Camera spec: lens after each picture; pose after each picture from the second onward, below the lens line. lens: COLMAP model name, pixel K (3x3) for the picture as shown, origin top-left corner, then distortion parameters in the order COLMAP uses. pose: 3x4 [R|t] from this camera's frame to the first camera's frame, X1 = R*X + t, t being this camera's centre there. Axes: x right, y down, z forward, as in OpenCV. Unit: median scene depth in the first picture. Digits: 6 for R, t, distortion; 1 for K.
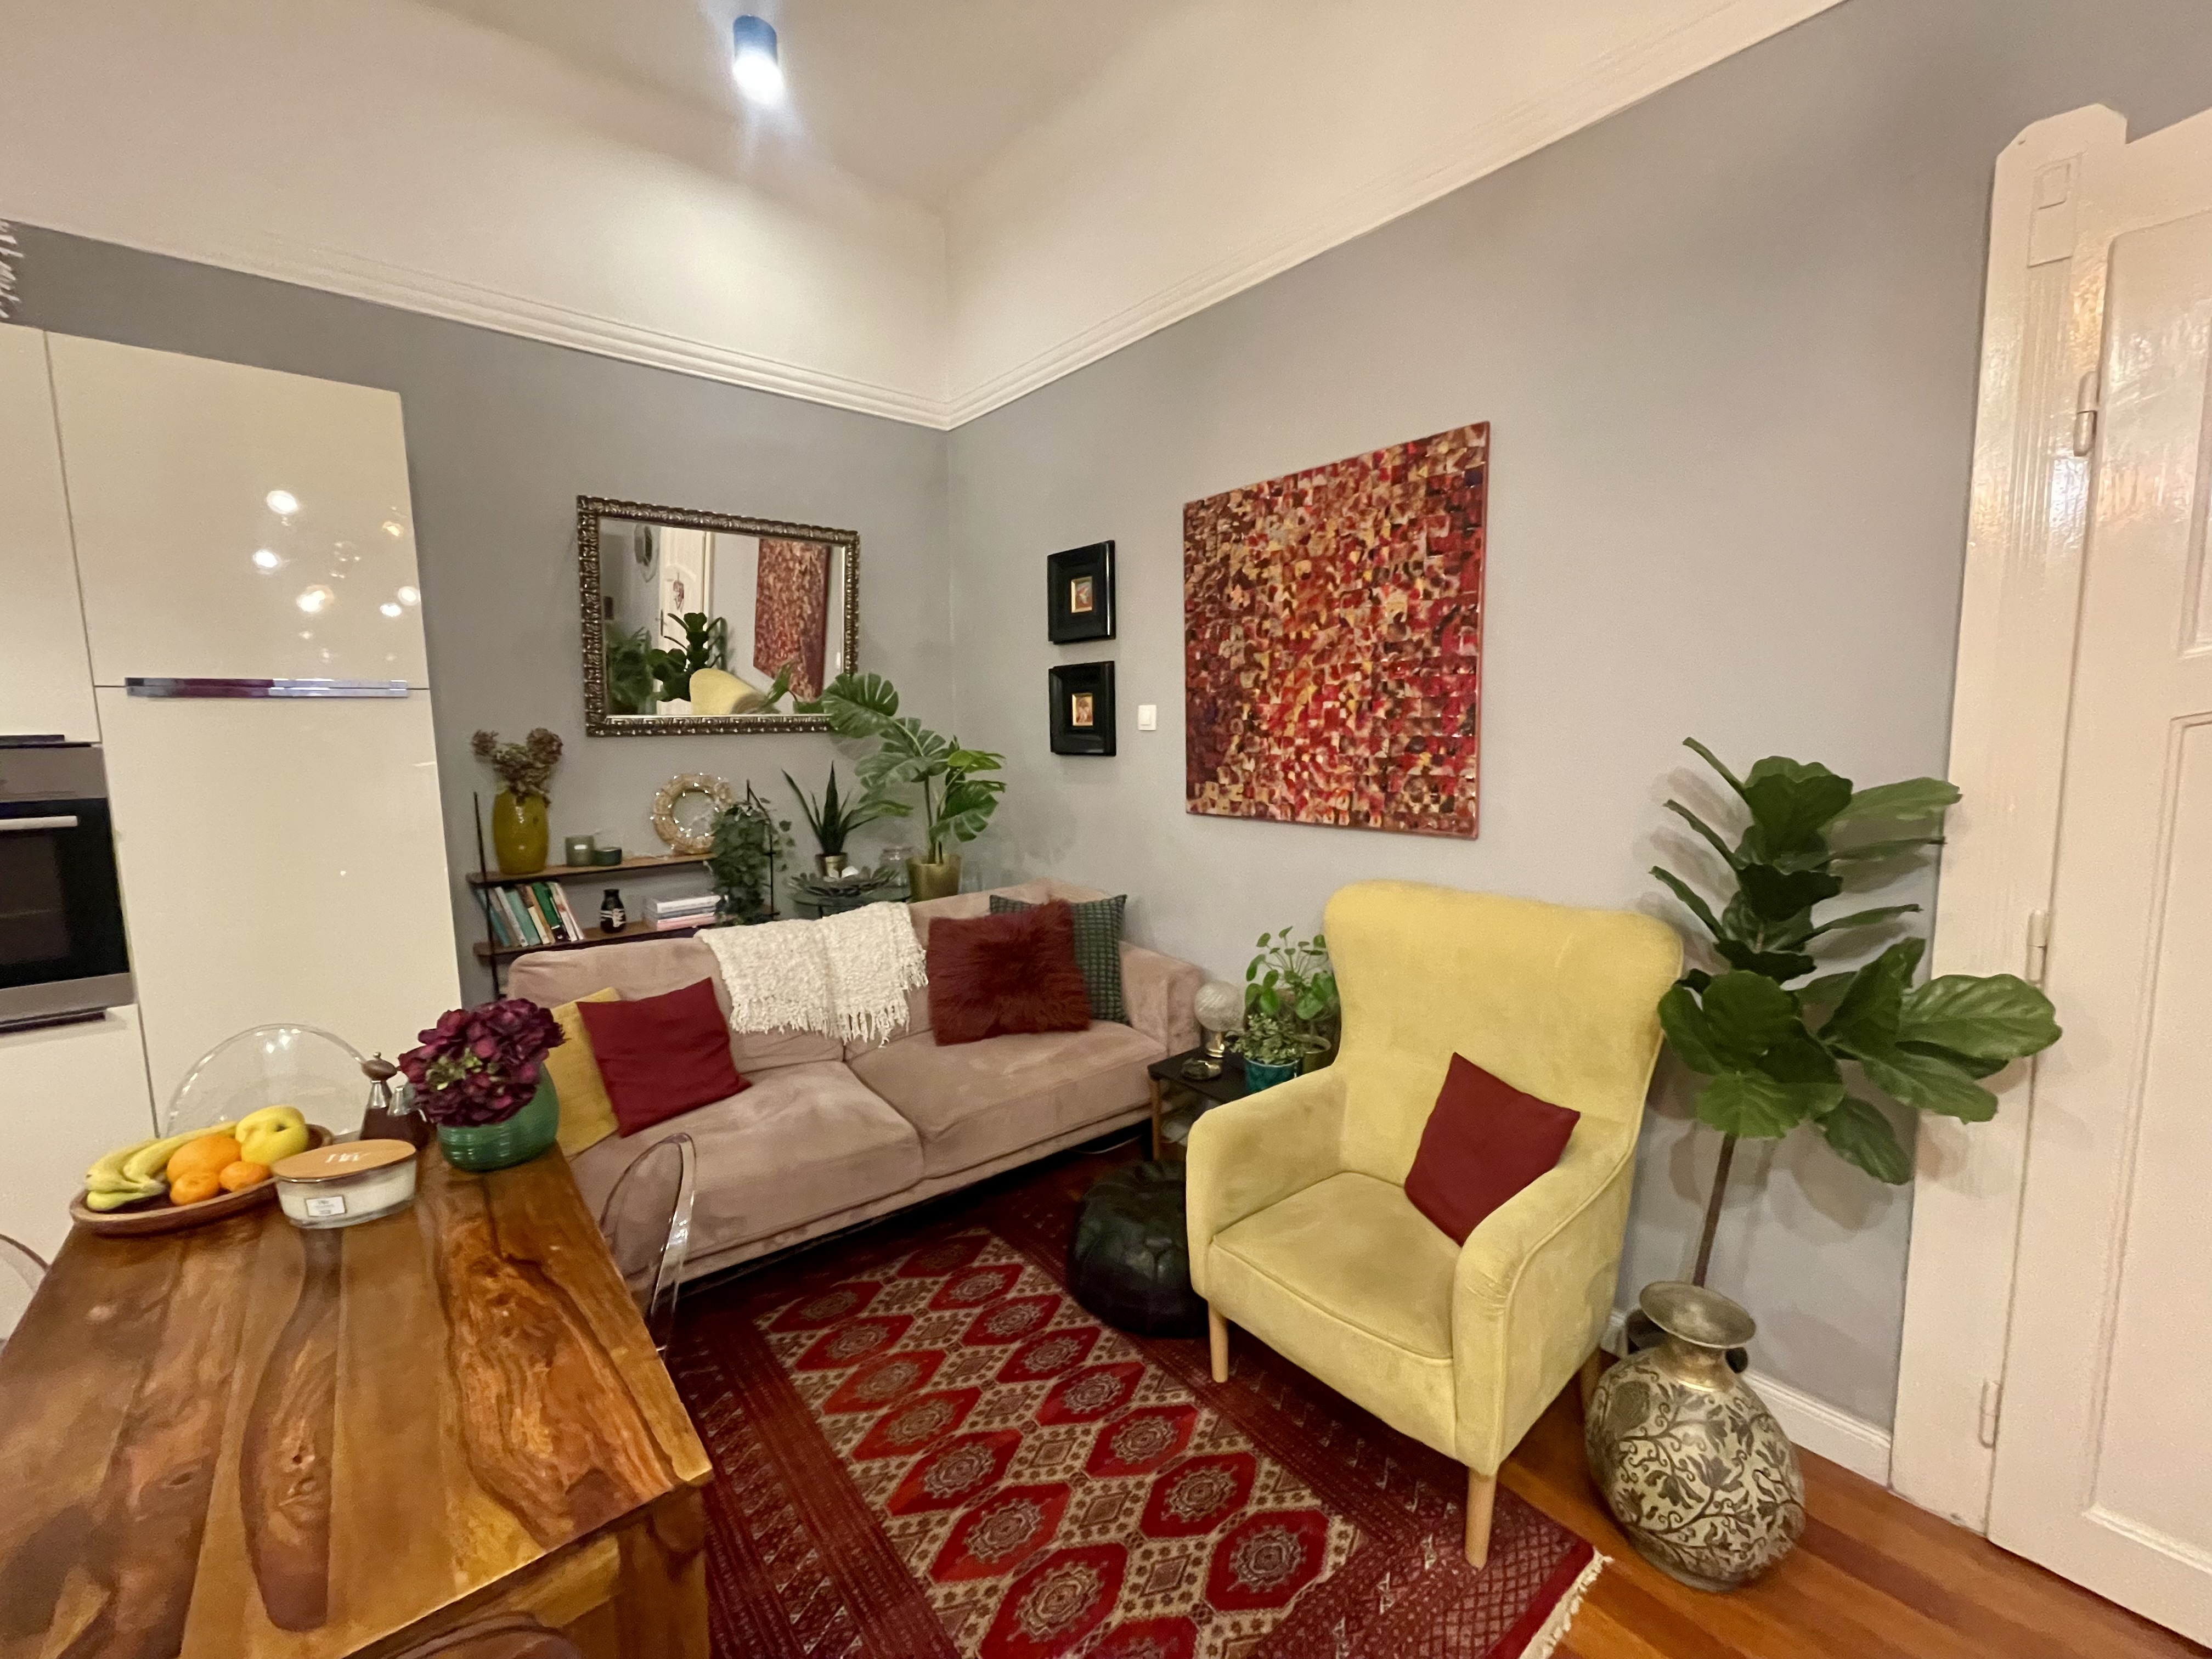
lens RADIAL K [[899.6, 0, 1109.0], [0, 899.6, 821.3], [0, 0, 1]] dist [-0.004590, 0.001275]
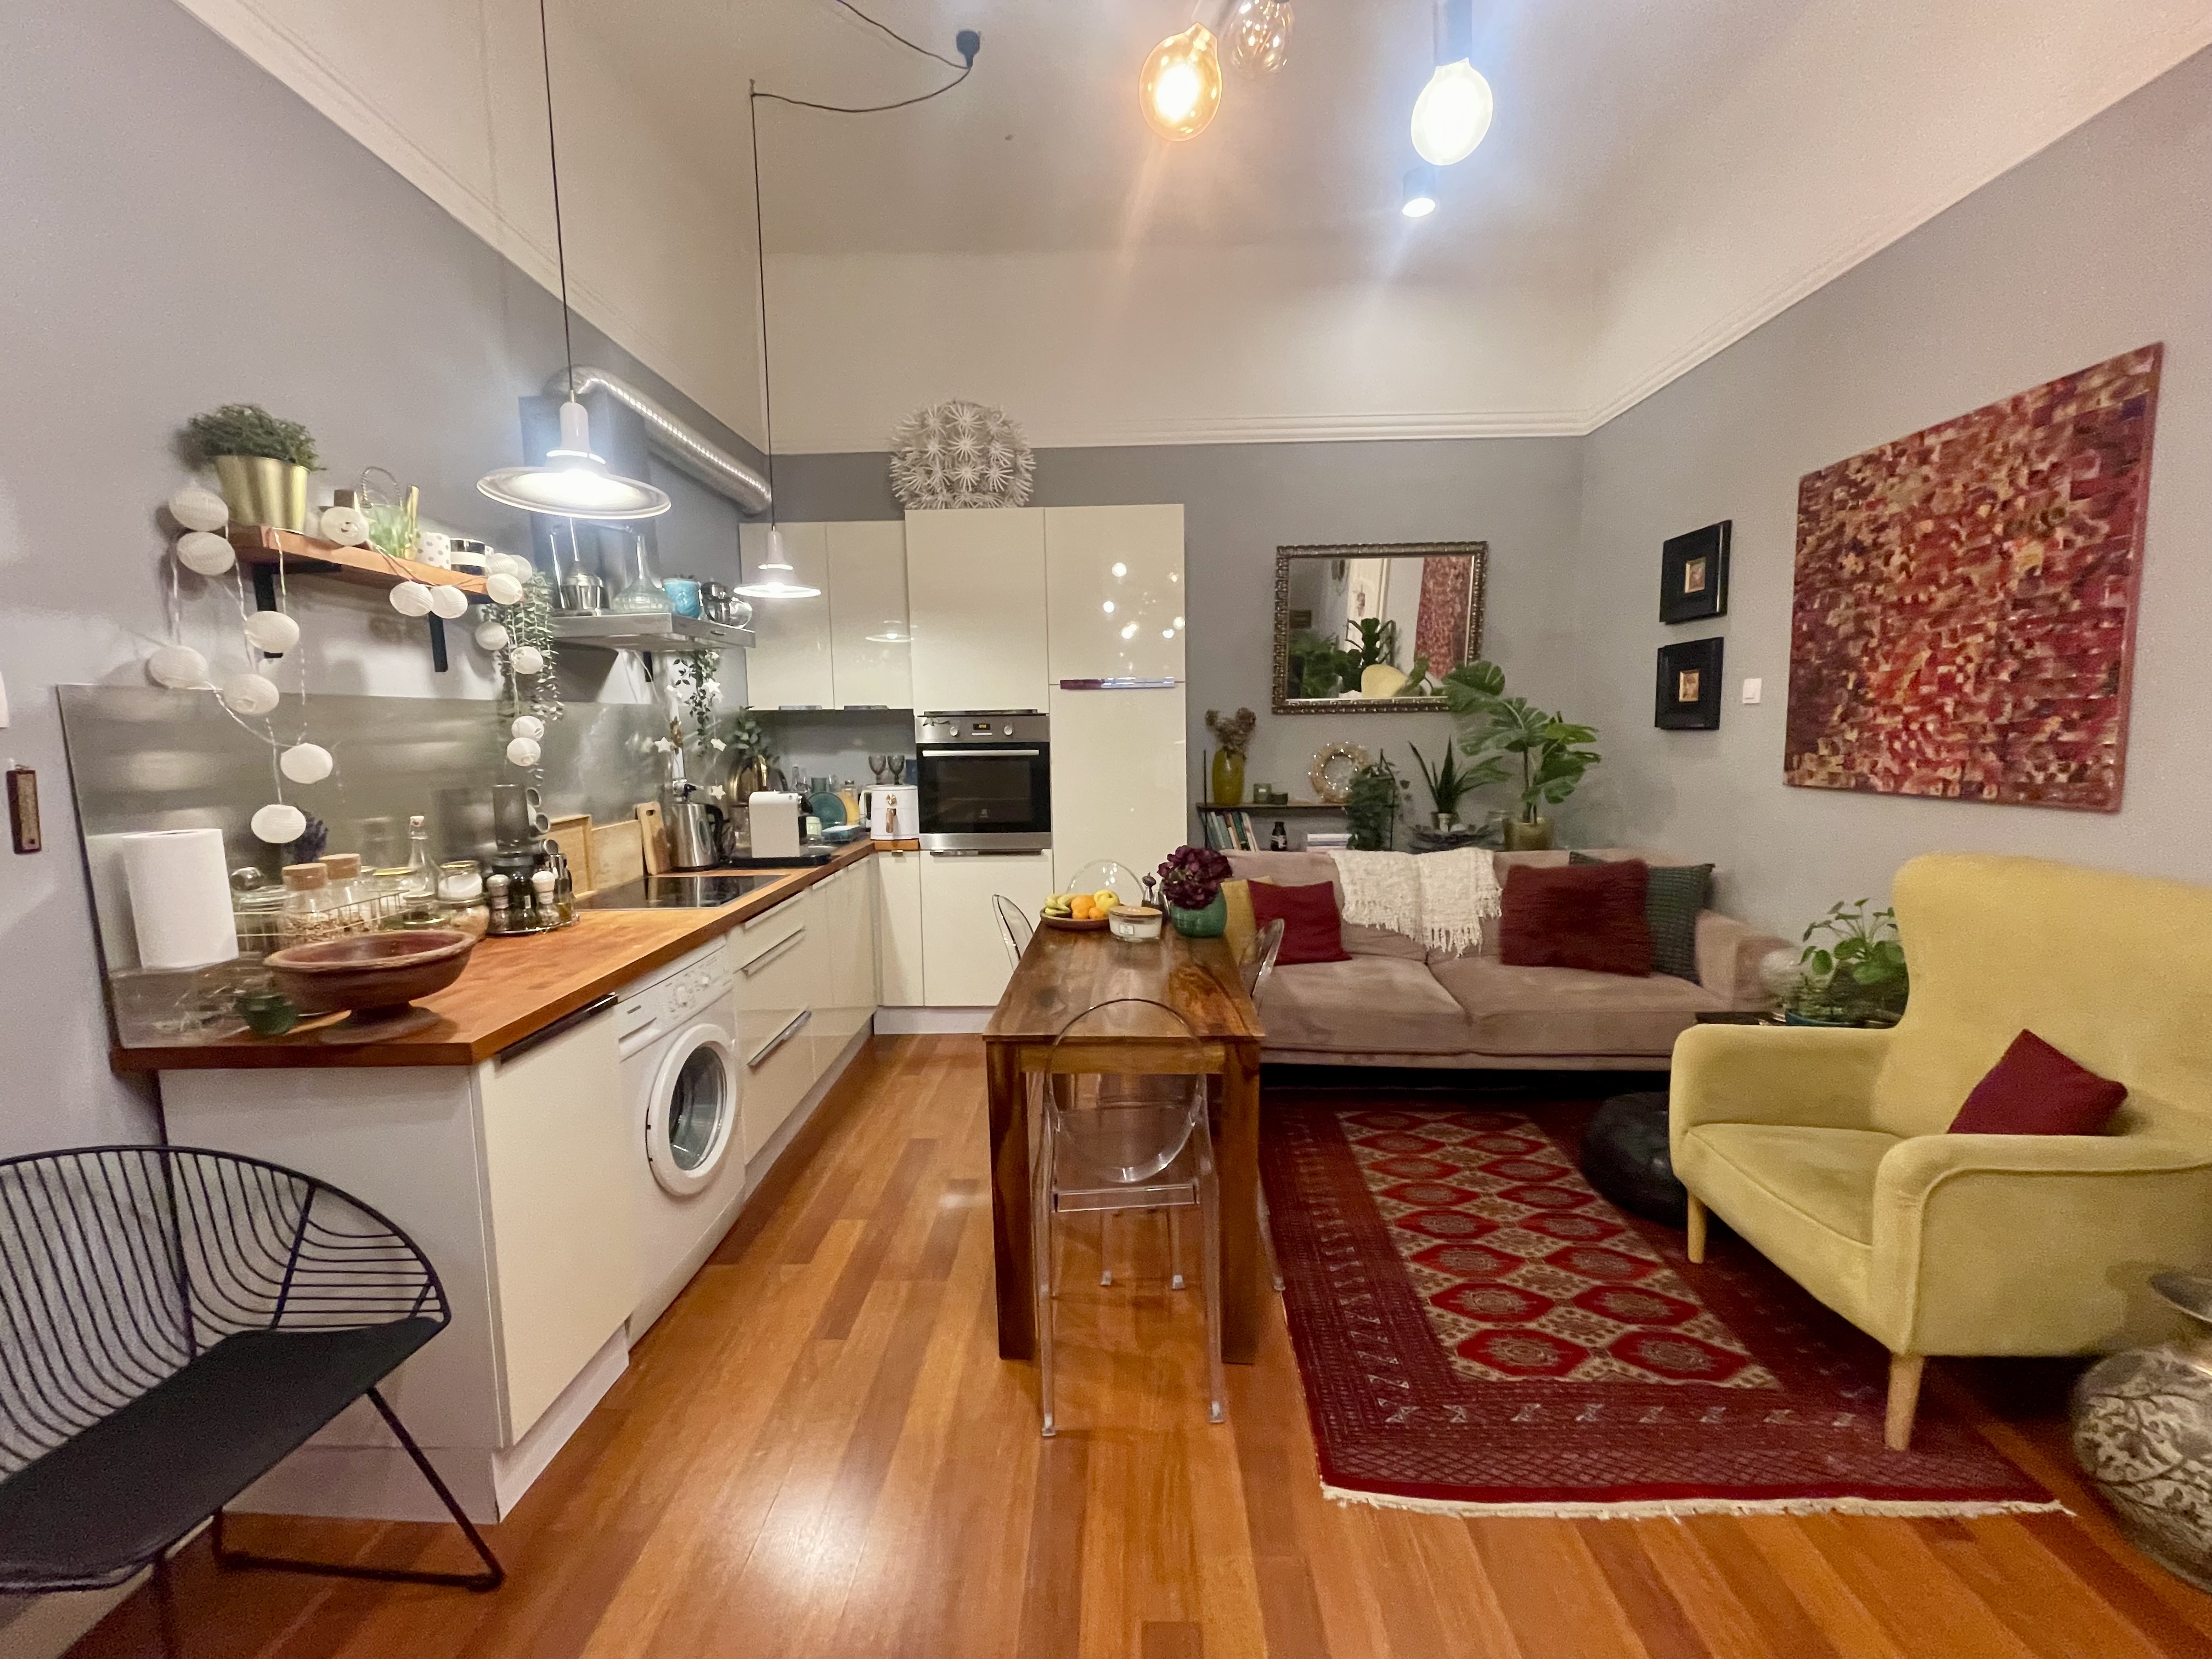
lens RADIAL K [[899.6, 0, 1102.2], [0, 899.6, 825.0], [0, 0, 1]] dist [-0.004590, 0.001275]
pose [[0.740603, 0.074008, -0.667855, 0.236017], [-0.068405, 0.997056, 0.034632, 0.063912], [0.668452, 0.020035, 0.743486, -0.304941]]
